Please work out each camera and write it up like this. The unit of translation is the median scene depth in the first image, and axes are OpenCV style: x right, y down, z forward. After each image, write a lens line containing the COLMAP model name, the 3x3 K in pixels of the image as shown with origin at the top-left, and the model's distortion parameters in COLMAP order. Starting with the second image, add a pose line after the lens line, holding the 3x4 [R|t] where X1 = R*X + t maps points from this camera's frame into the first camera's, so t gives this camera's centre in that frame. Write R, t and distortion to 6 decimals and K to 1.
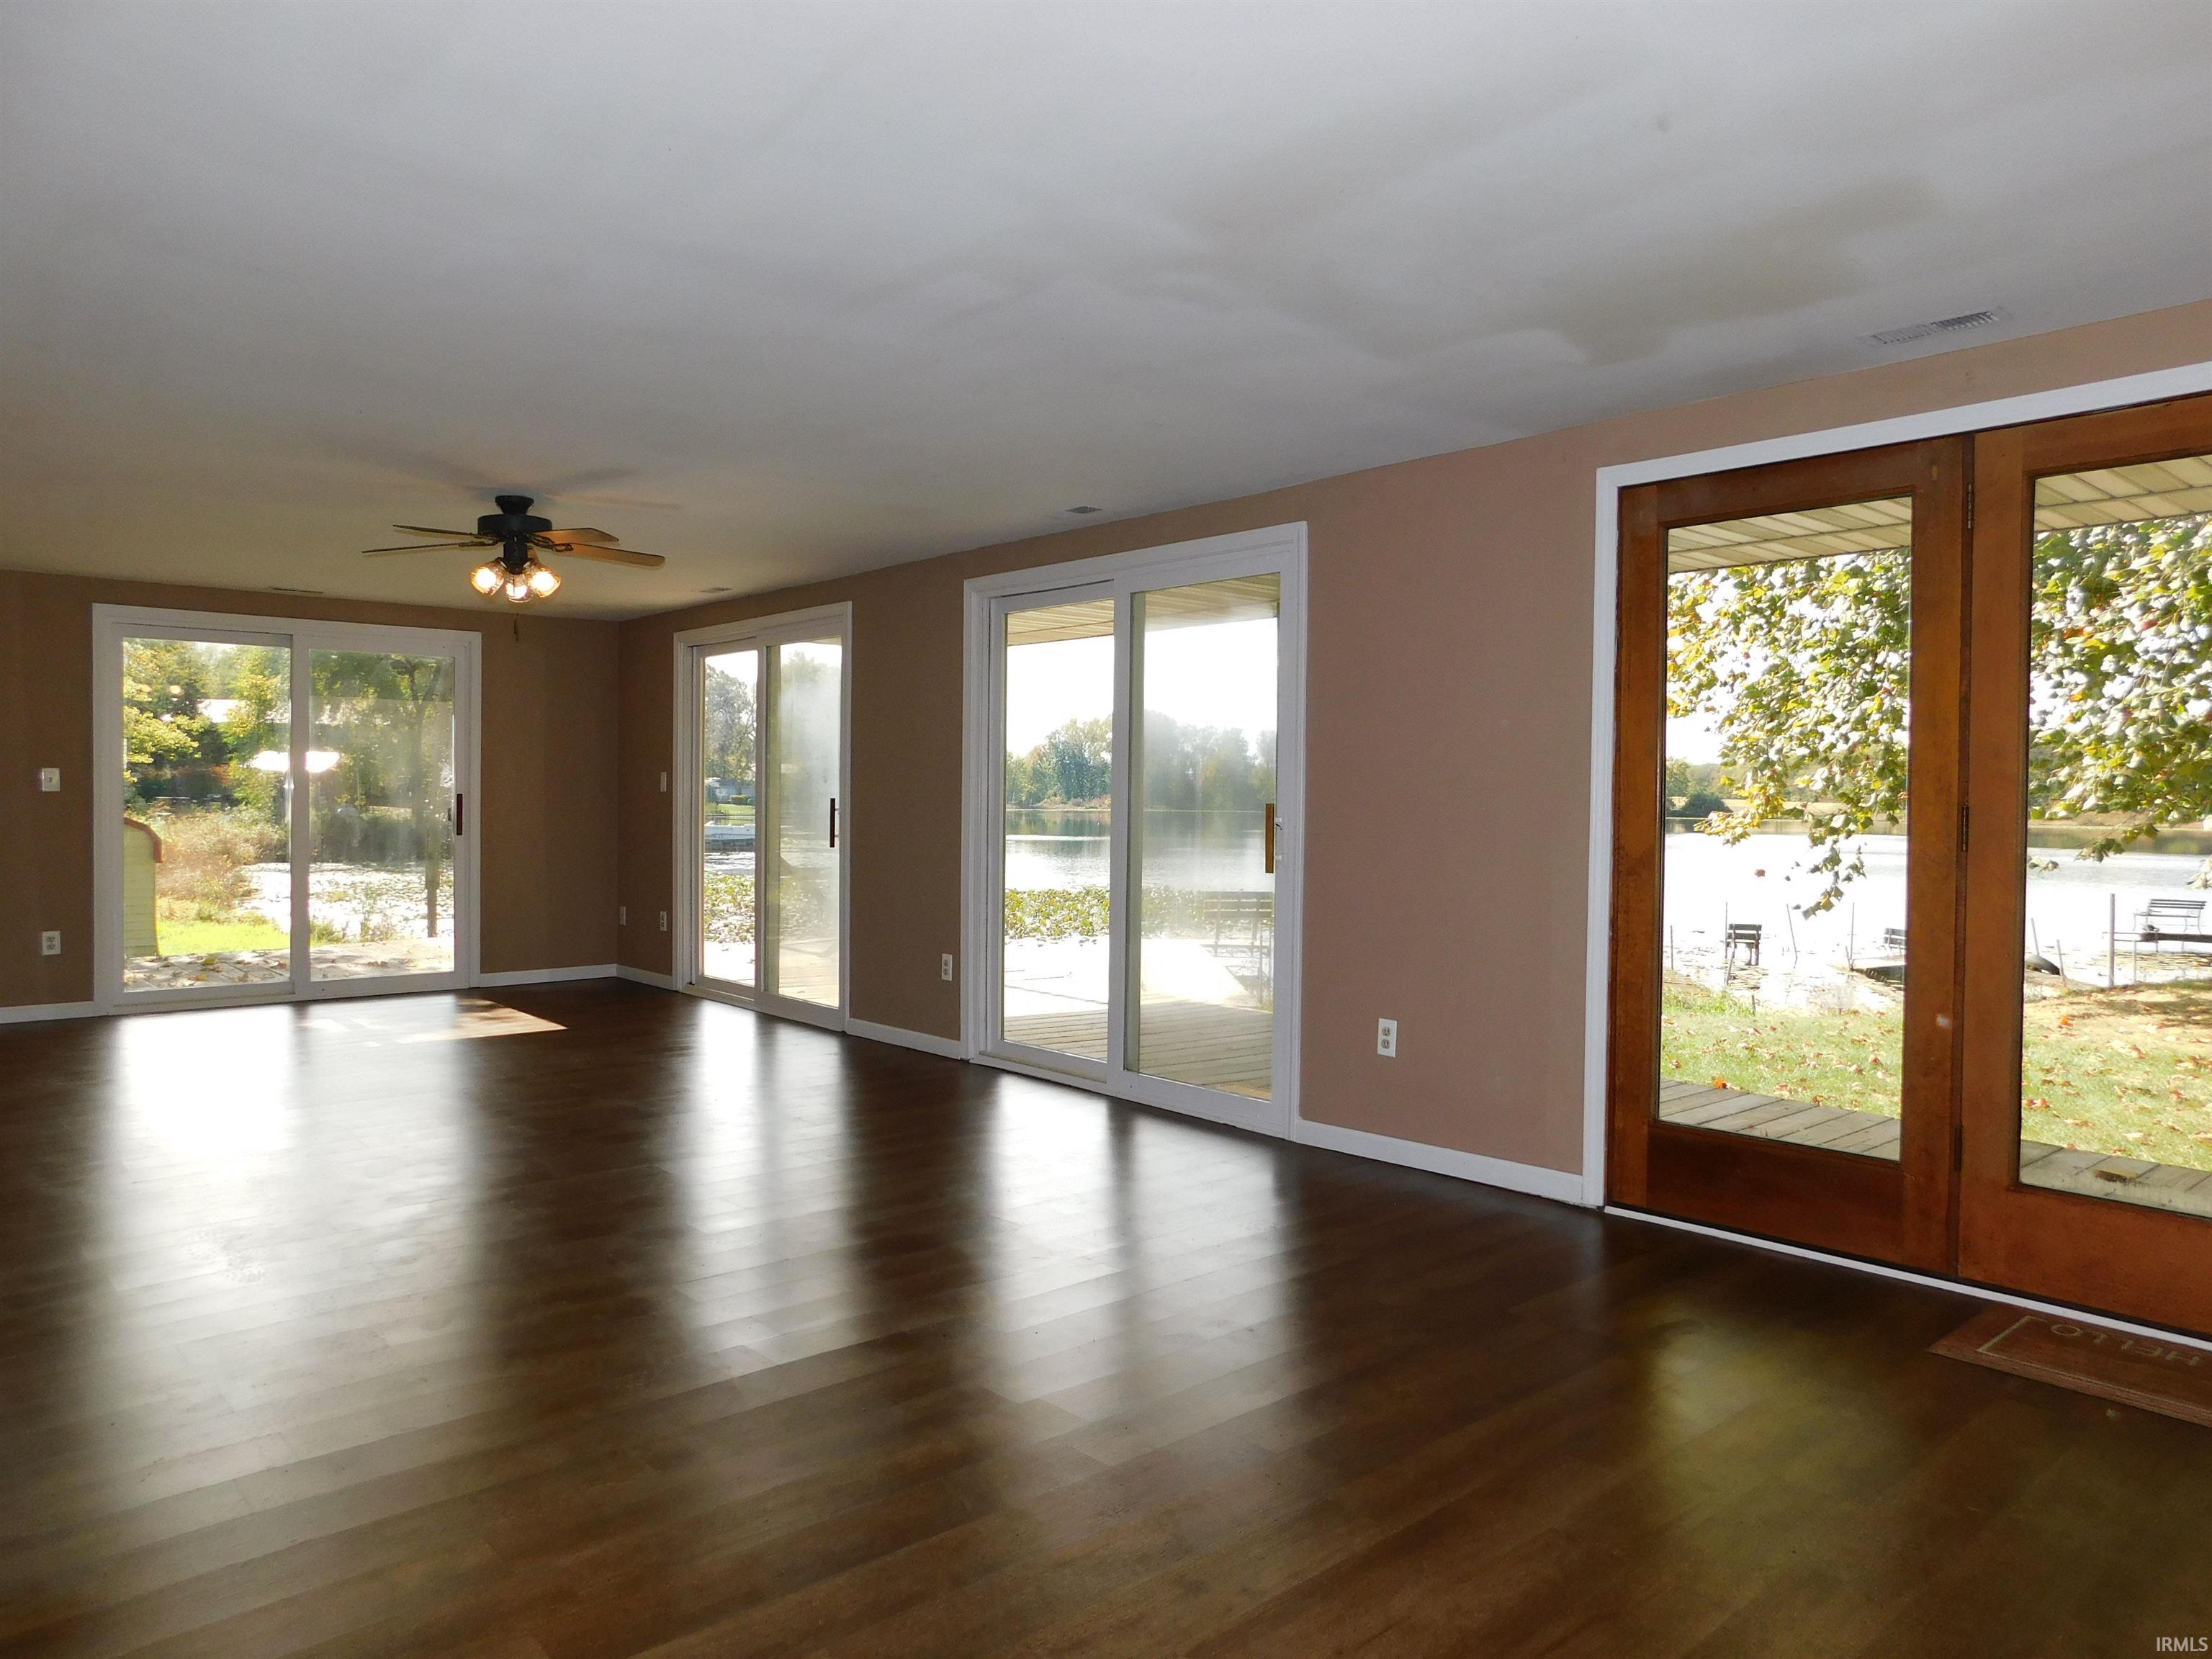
lens RADIAL K [[1461.4, 0, 1106.0], [0, 1461.4, 829.5], [0, 0, 1]] dist [-0.047099, 0.006527]
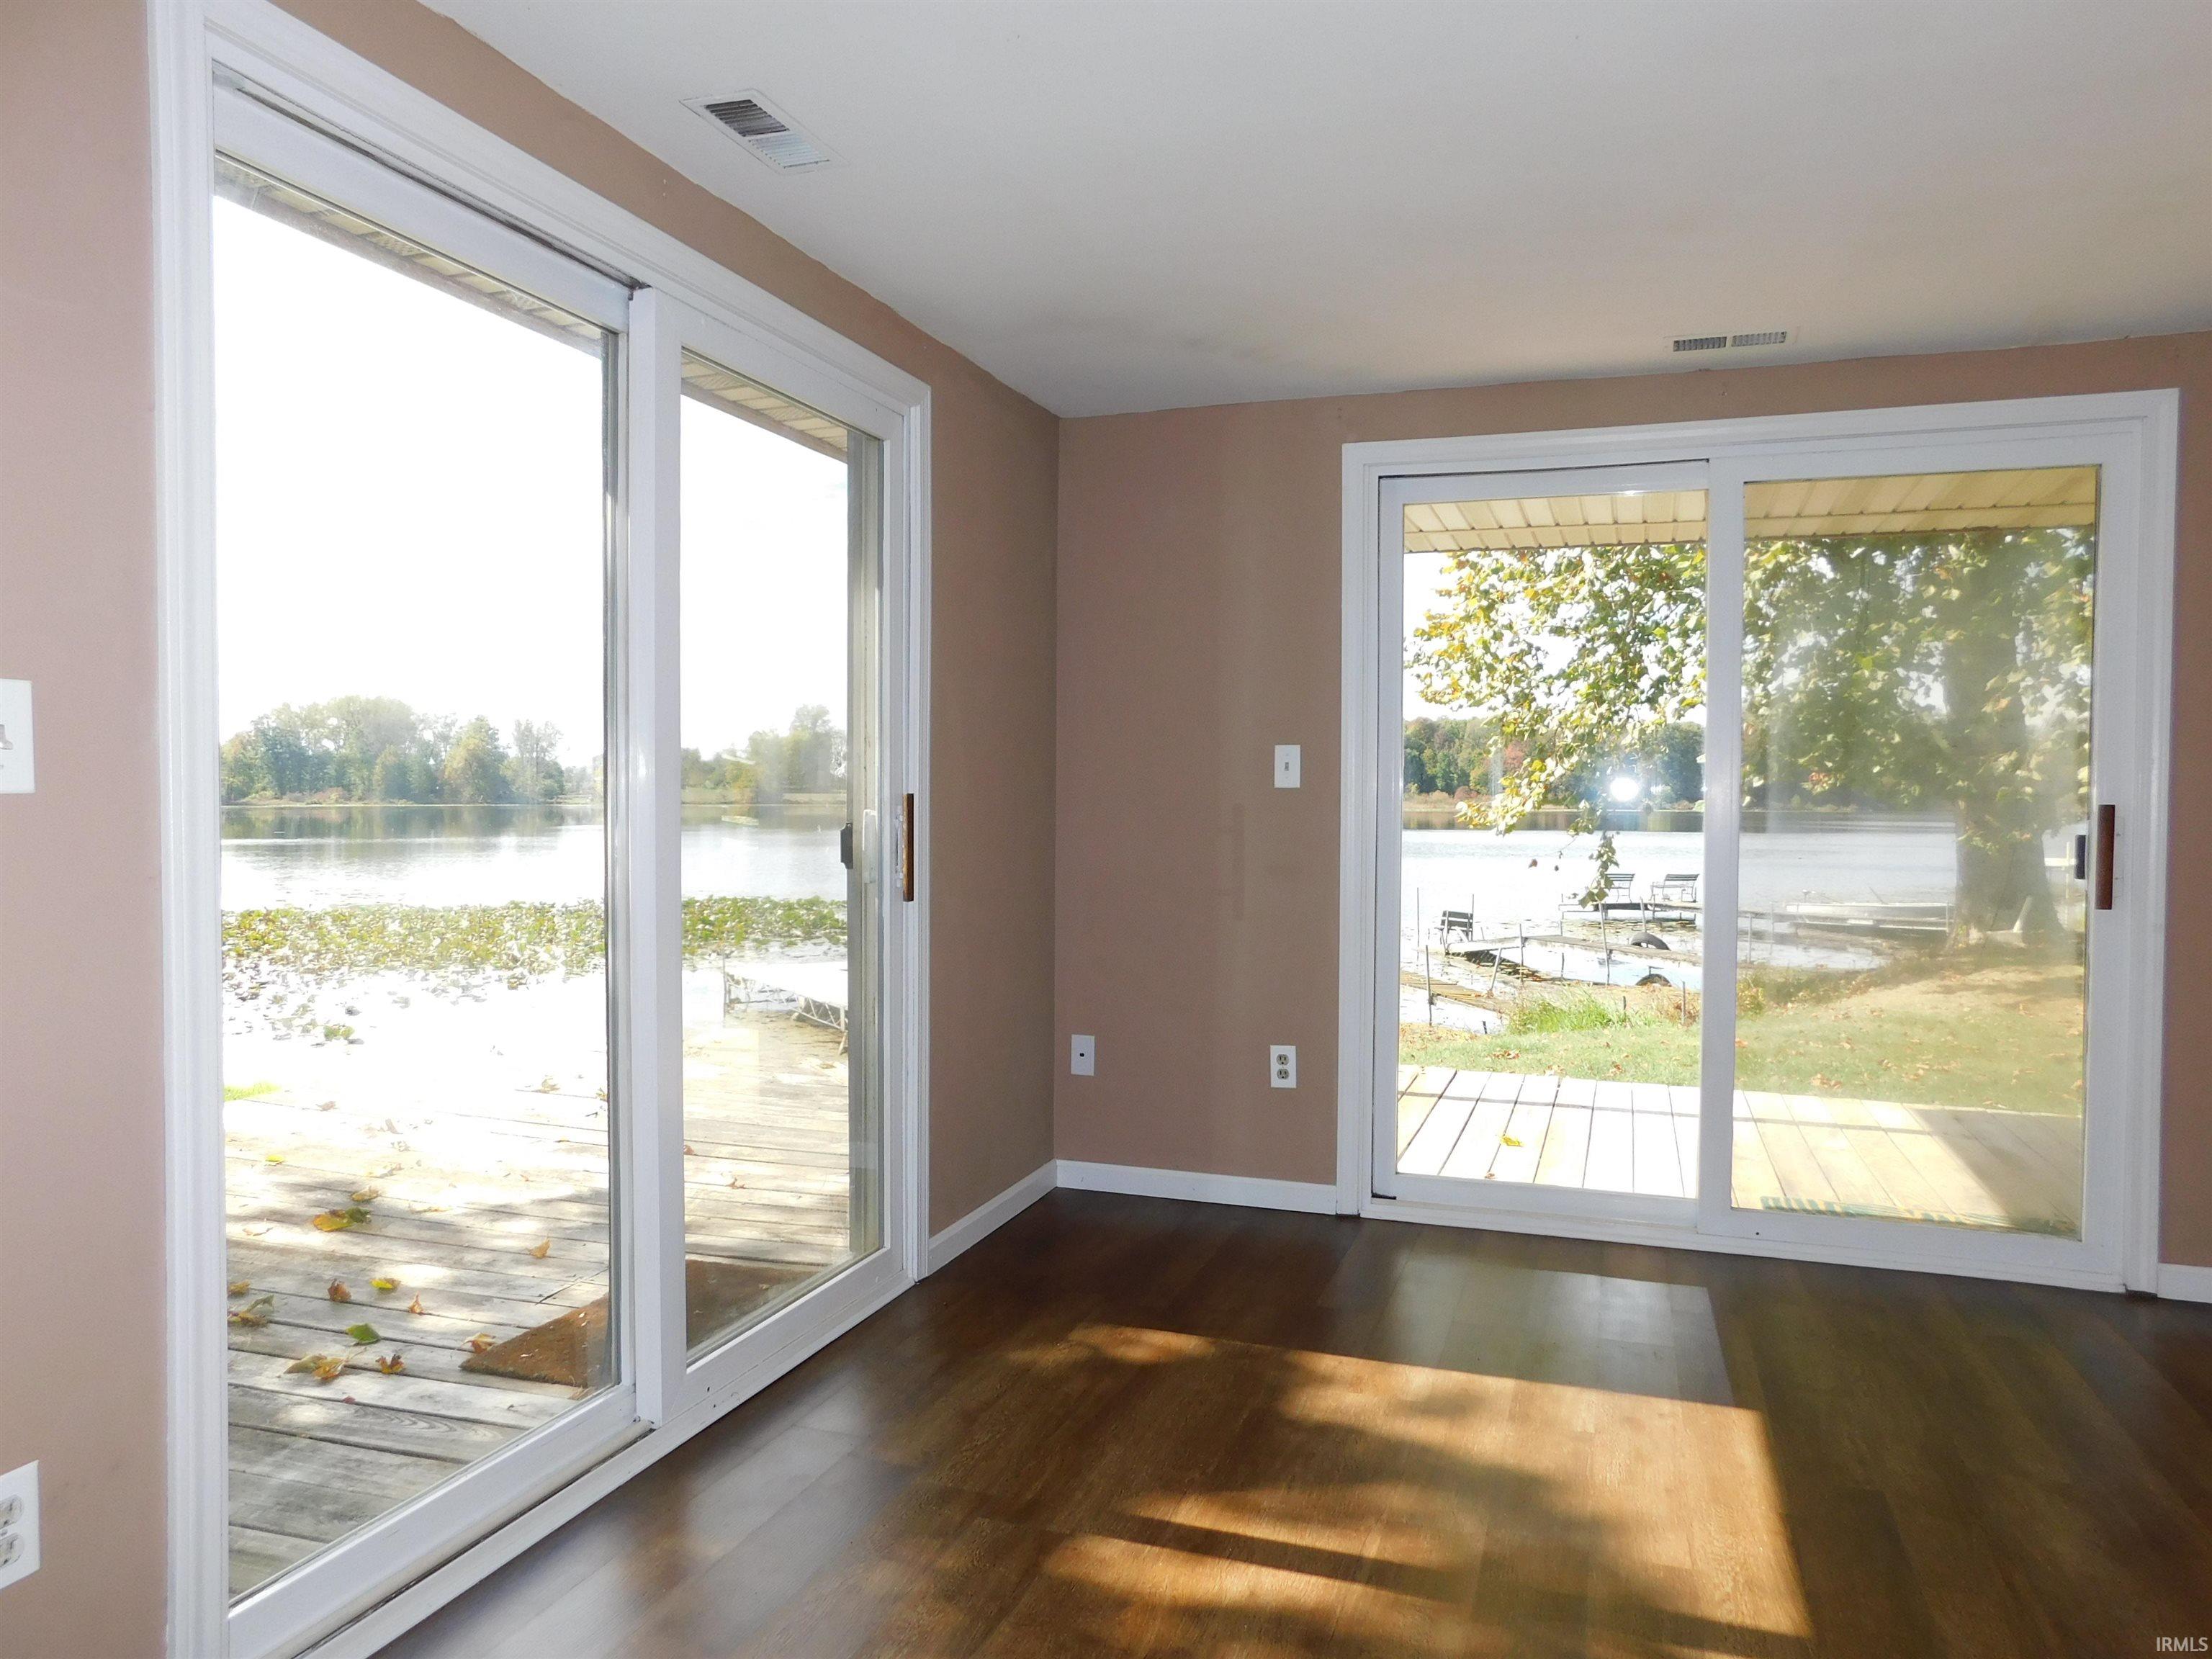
lens RADIAL K [[1436.0, 0, 1106.0], [0, 1436.0, 829.5], [0, 0, 1]] dist [0.002602, 0.001381]
pose [[0.876123, -0.018974, 0.481713, -0.265729], [0.016057, 0.999819, 0.010179, -0.007147], [-0.481820, -0.001183, 0.876270, 0.265265]]
